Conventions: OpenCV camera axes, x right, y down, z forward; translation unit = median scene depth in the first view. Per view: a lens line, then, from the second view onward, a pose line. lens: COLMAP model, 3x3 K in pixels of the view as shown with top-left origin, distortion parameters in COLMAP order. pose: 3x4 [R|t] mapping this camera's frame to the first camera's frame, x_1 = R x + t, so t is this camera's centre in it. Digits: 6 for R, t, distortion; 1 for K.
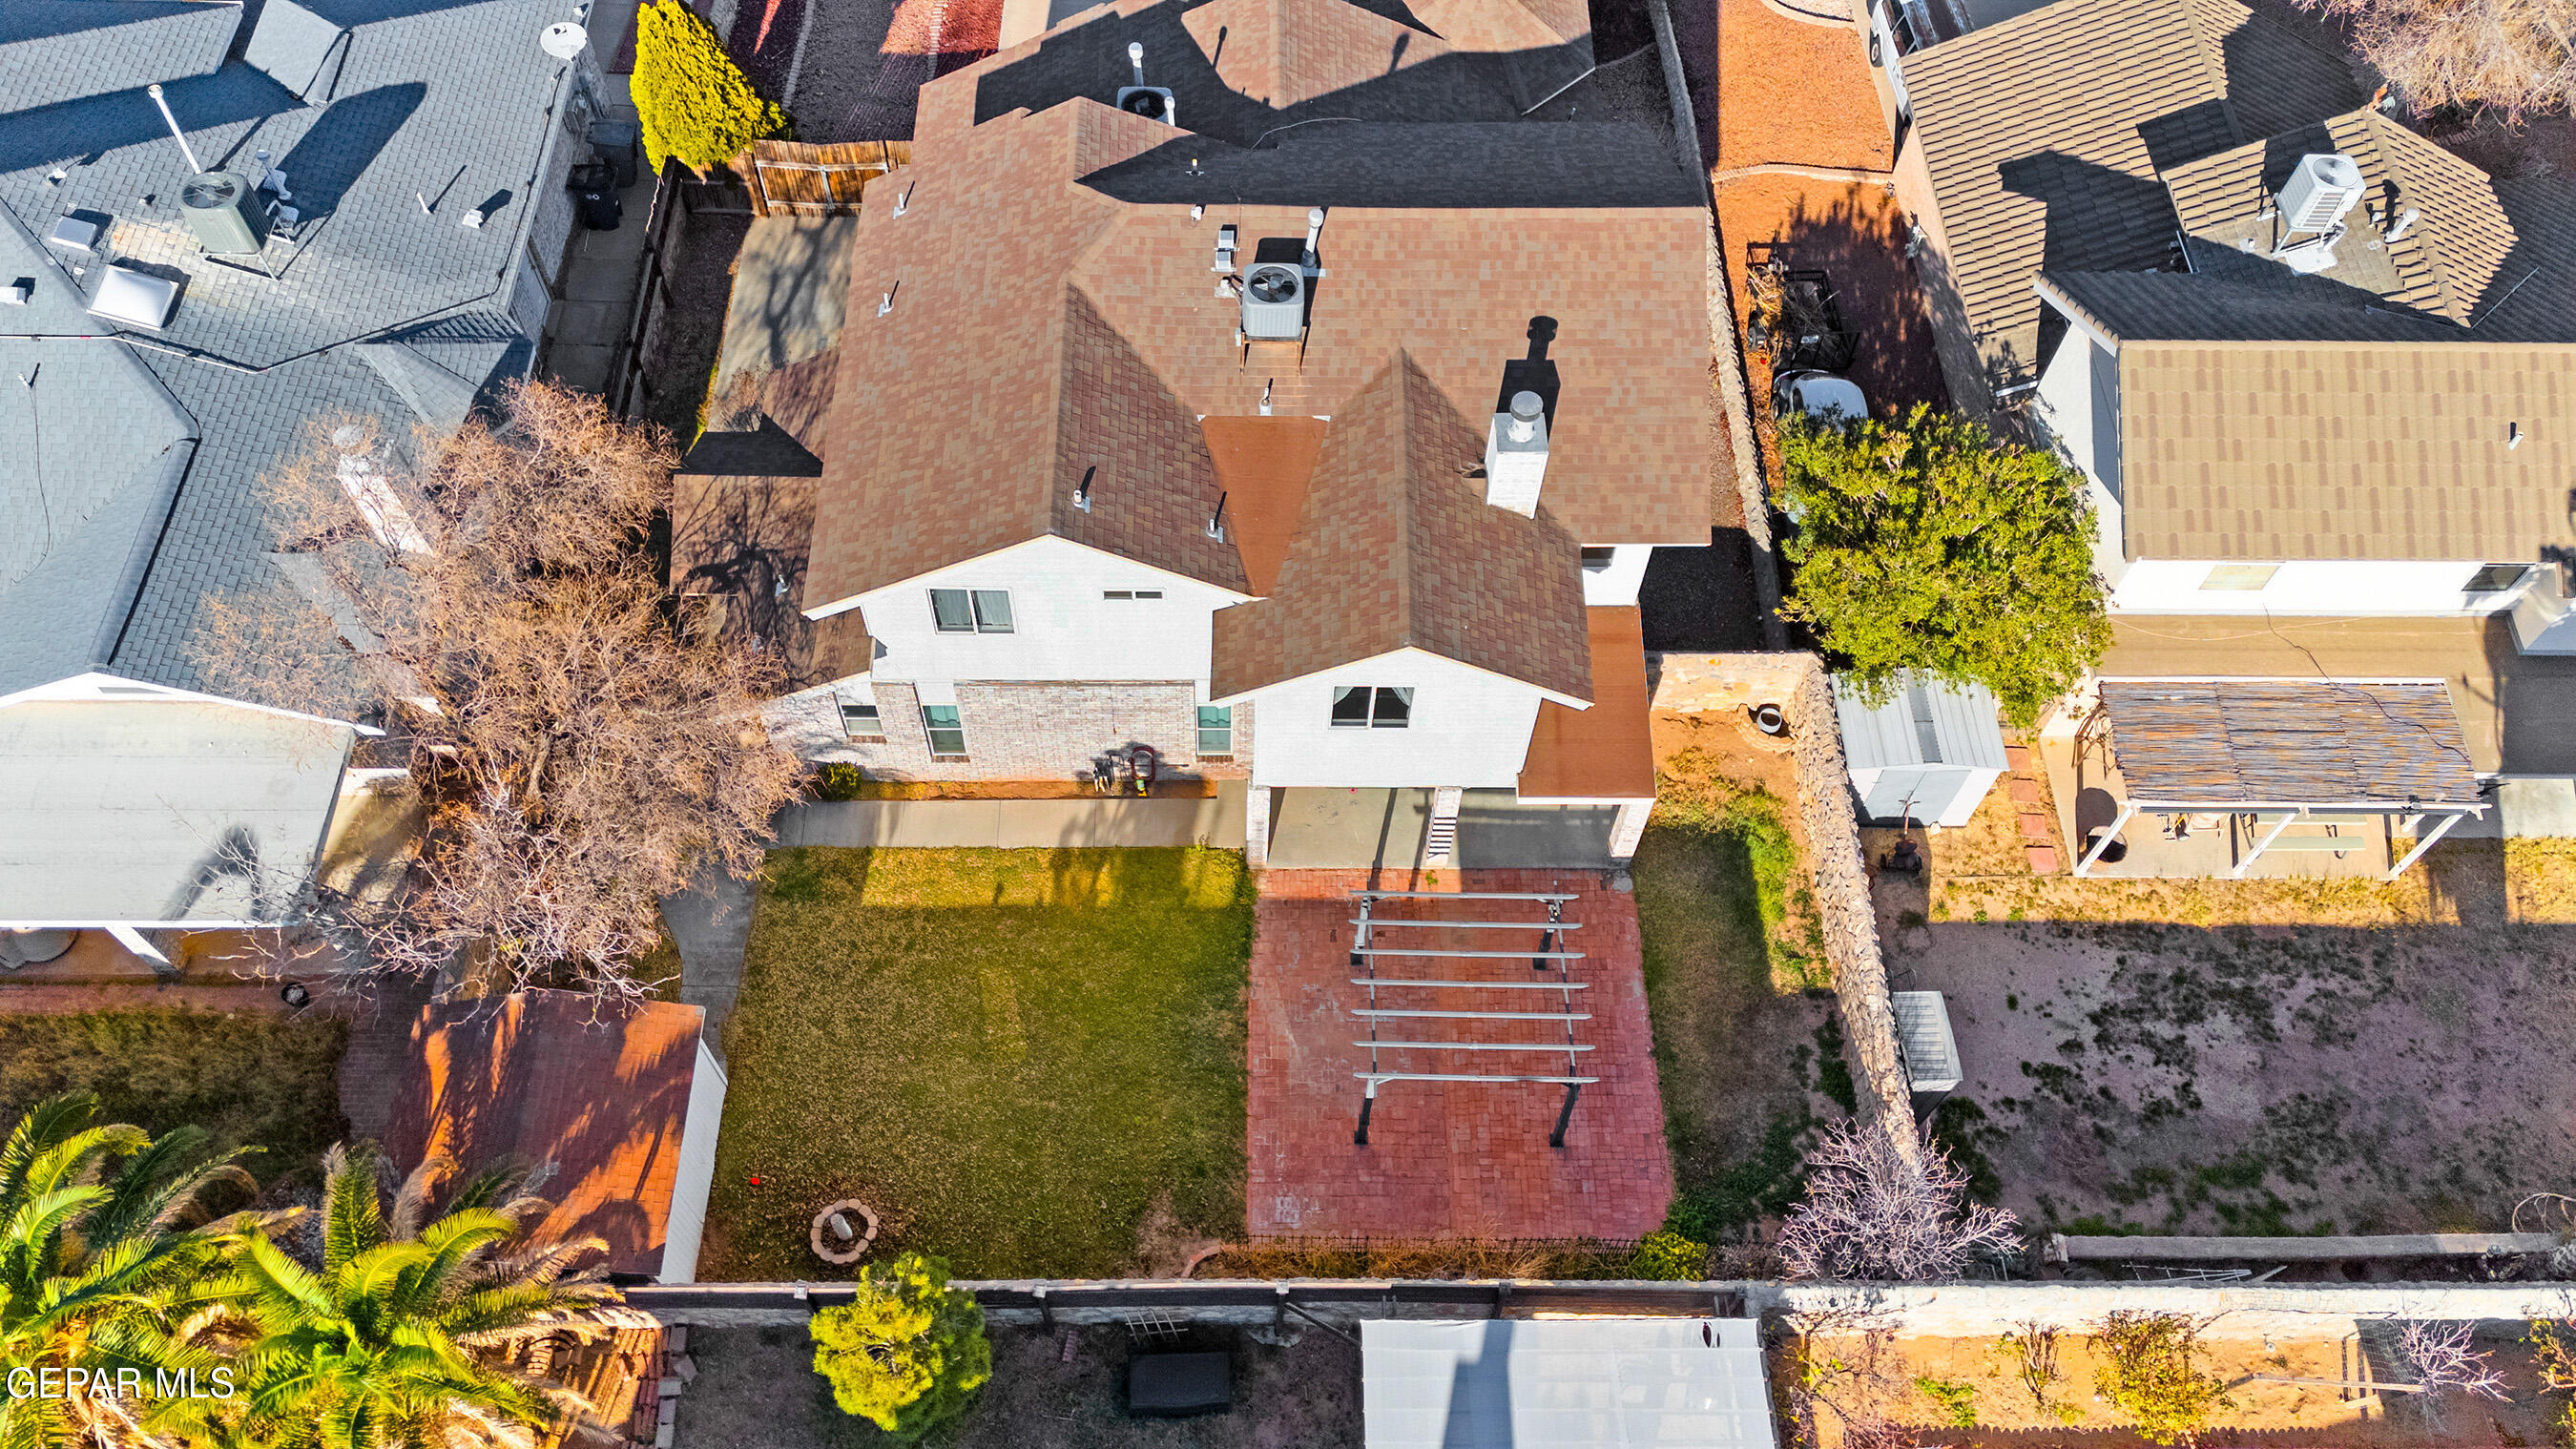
lens RADIAL K [[1884.5, 0, 1283.9], [0, 1884.5, 727.7], [0, 0, 1]] dist [0.067550, -0.058397]
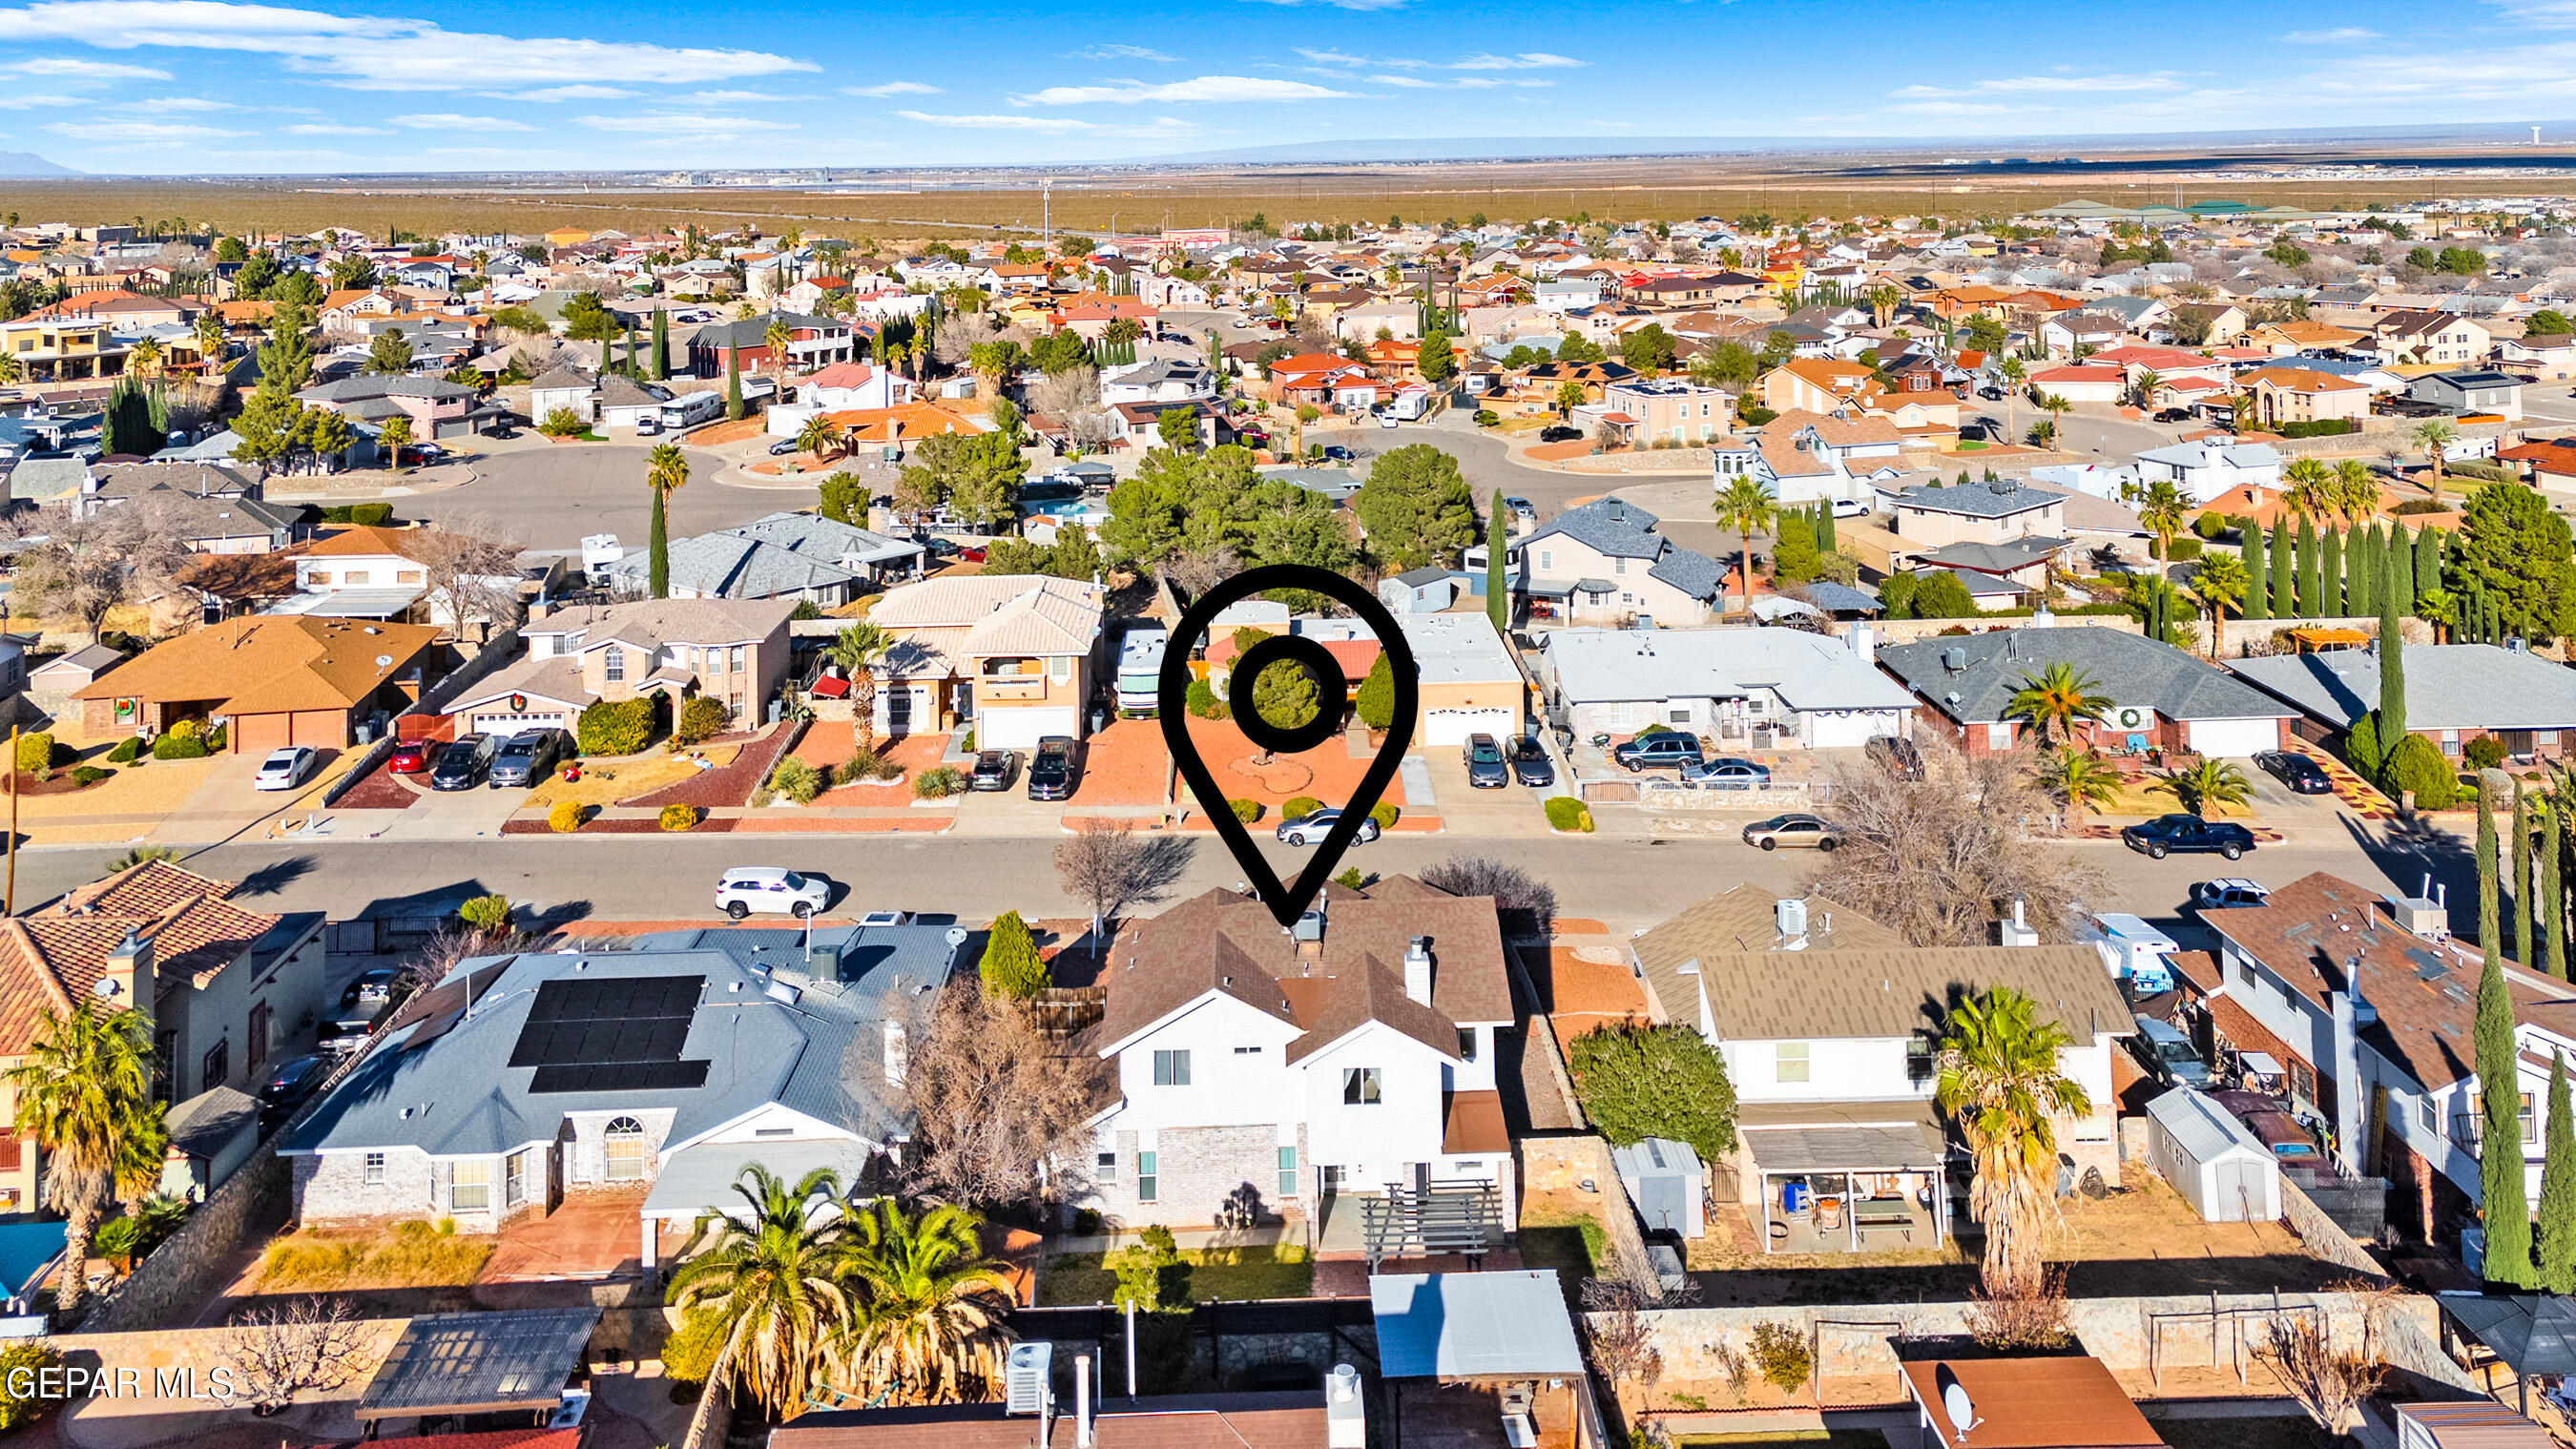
lens RADIAL K [[1884.5, 0, 1283.9], [0, 1884.5, 727.7], [0, 0, 1]] dist [0.067550, -0.058397]
pose [[0.998751, -0.049973, -0.000296, -0.017257], [0.037263, 0.748651, -0.661916, 0.919272], [0.033299, 0.661078, 0.749578, -0.728746]]
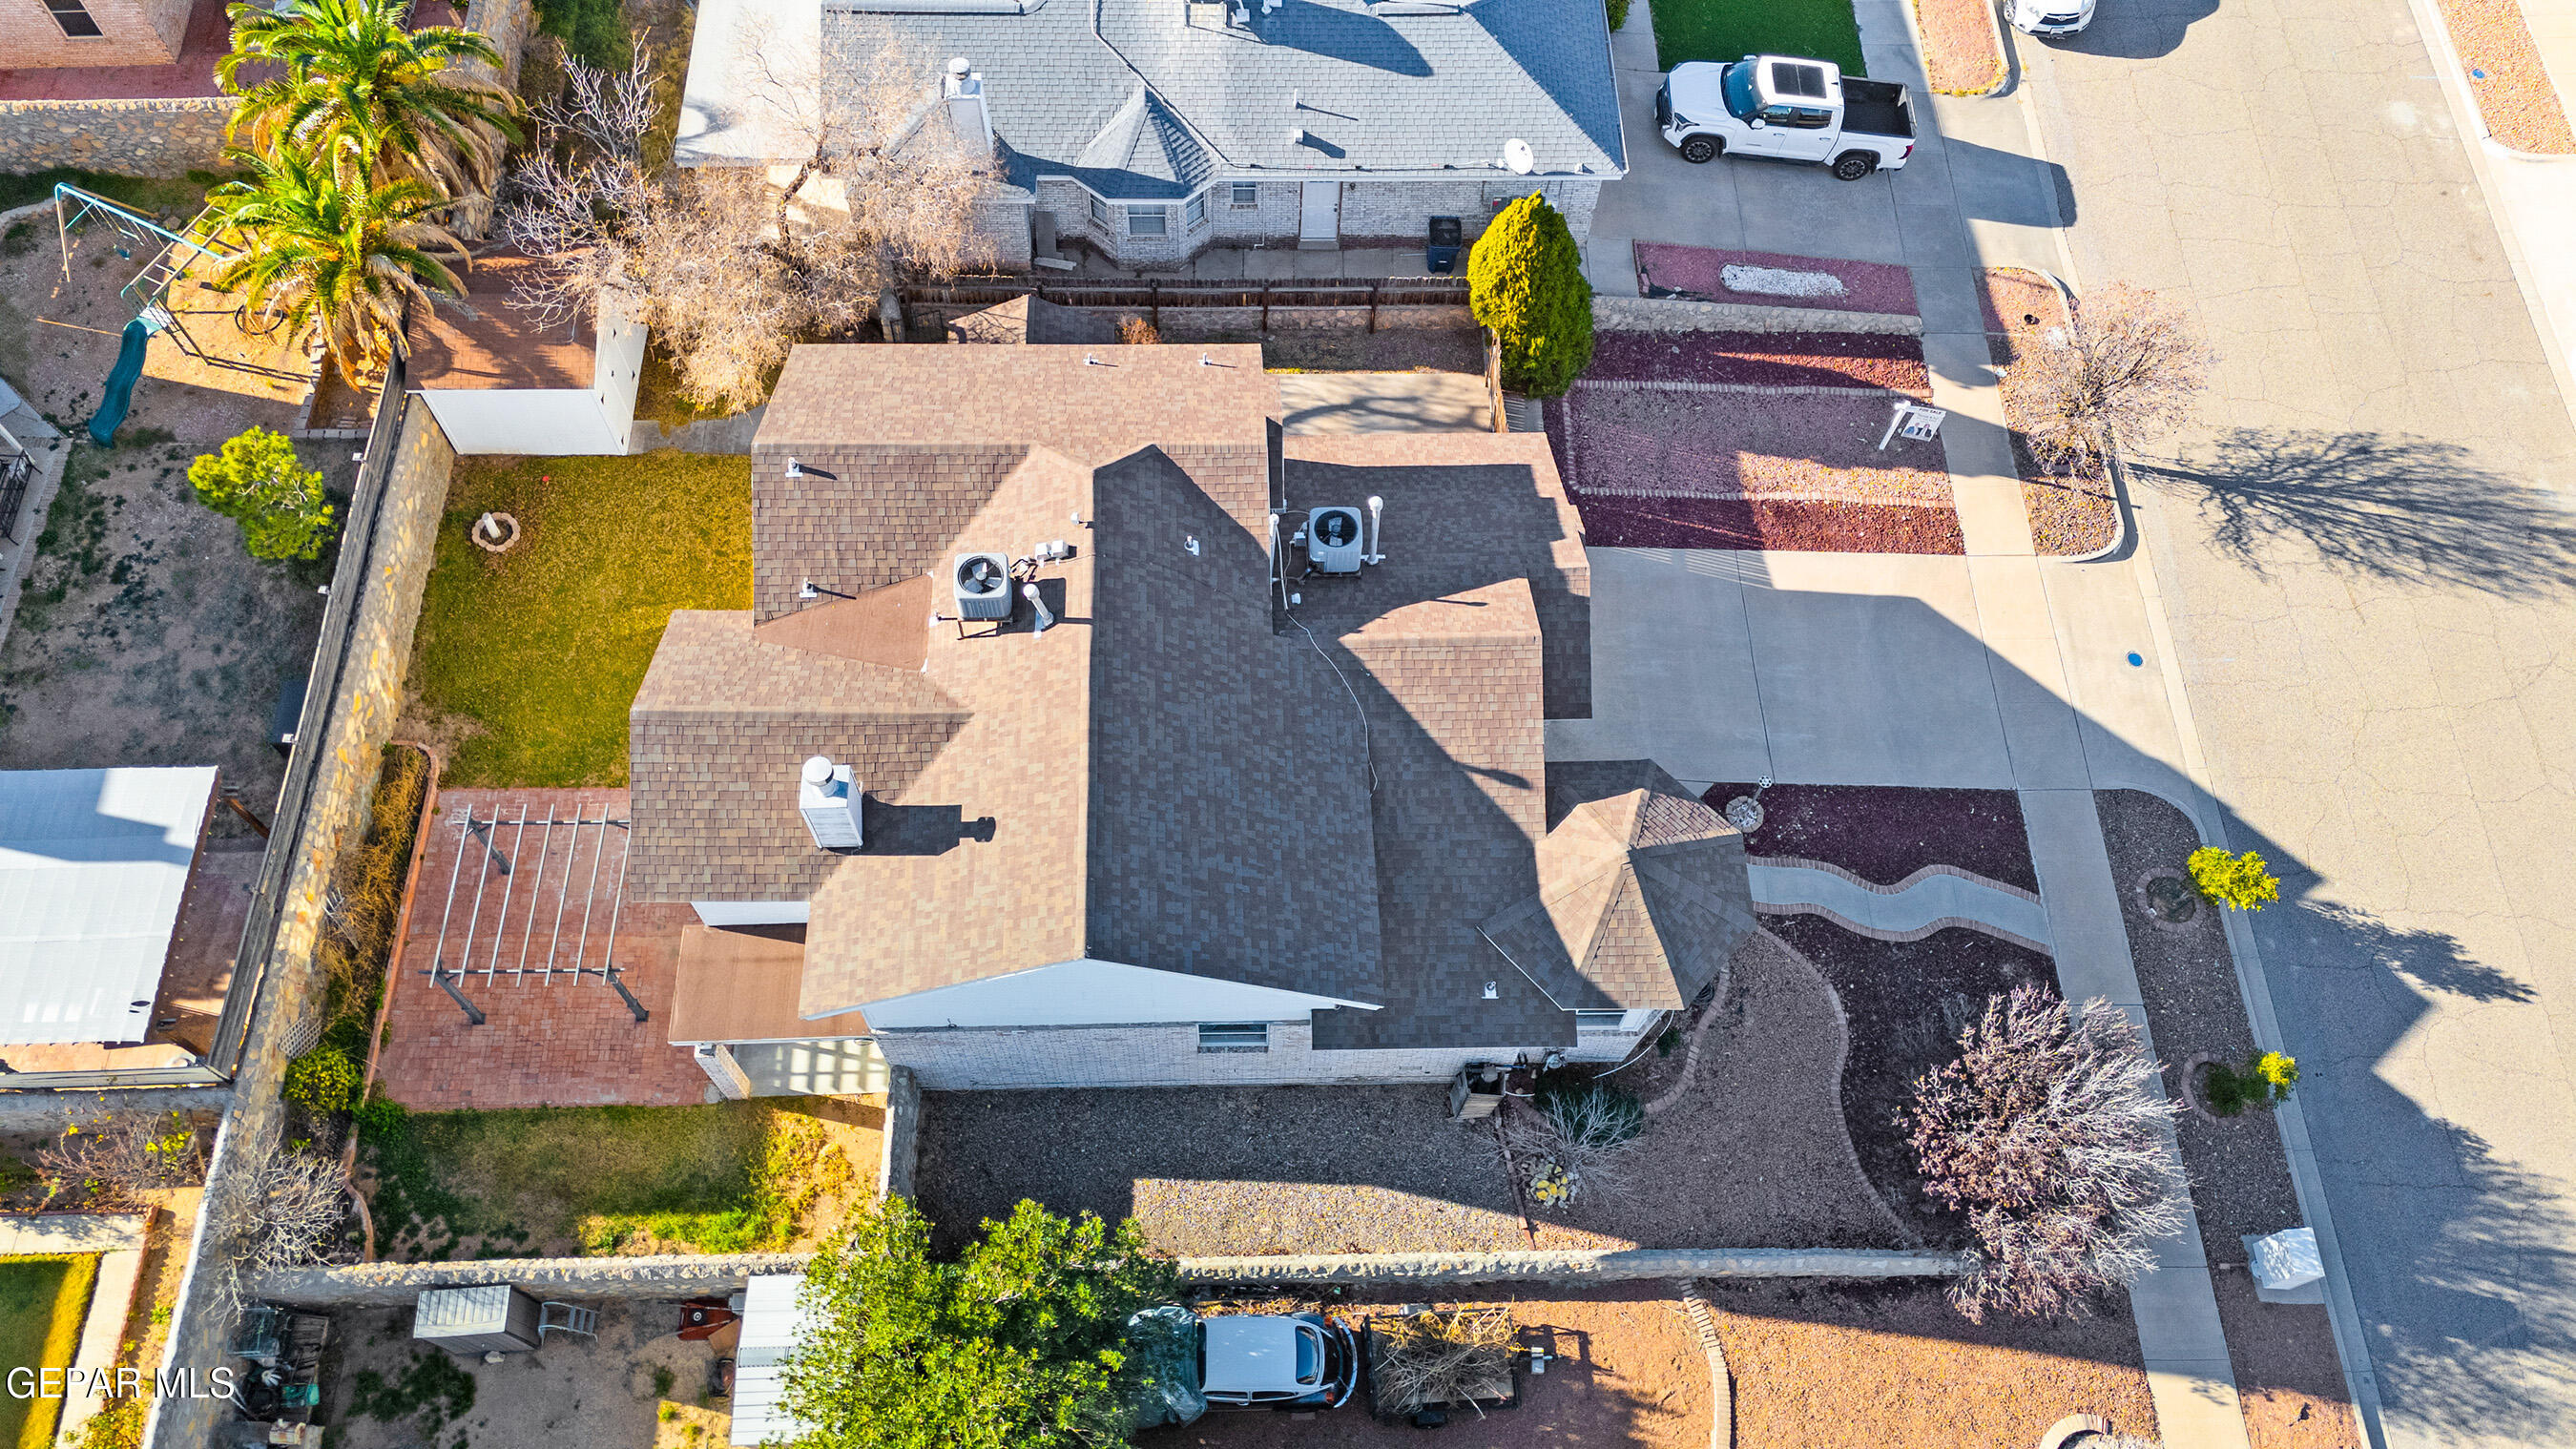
lens RADIAL K [[1884.5, 0, 1283.9], [0, 1884.5, 727.7], [0, 0, 1]] dist [0.067550, -0.058397]
pose [[0.015537, 0.870789, -0.491411, 0.544746], [-0.860267, 0.262129, 0.437298, -0.744399], [0.509607, 0.415950, 0.753184, 0.252861]]
